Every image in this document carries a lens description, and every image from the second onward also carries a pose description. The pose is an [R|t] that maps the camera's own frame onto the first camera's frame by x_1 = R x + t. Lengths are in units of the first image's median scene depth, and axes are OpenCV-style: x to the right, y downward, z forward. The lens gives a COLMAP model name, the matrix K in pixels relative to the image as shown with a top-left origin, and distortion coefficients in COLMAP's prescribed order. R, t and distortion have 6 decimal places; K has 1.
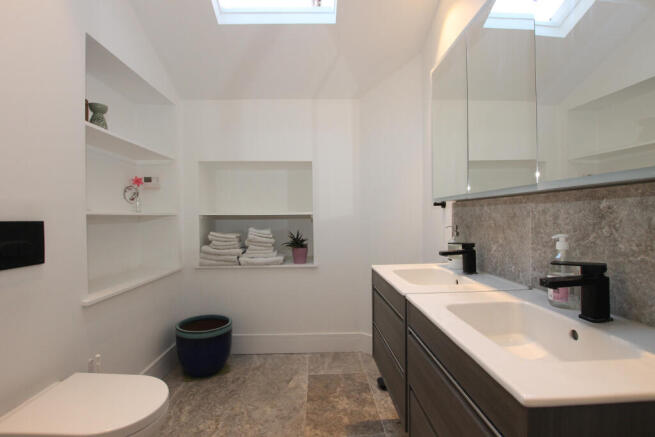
lens RADIAL K [[311.0, 0, 327.6], [0, 311.0, 217.2], [0, 0, 1]] dist [-0.000333, 0.000013]
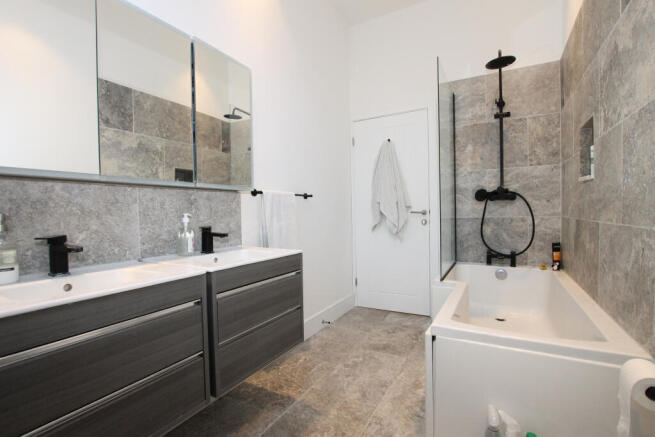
lens RADIAL K [[311.0, 0, 327.5], [0, 311.0, 217.3], [0, 0, 1]] dist [-0.000333, 0.000013]
pose [[-0.848899, 0.018601, 0.528228, -0.643743], [0.030233, 0.999453, 0.013391, 0.061405], [-0.527690, 0.027338, -0.848997, 1.635334]]
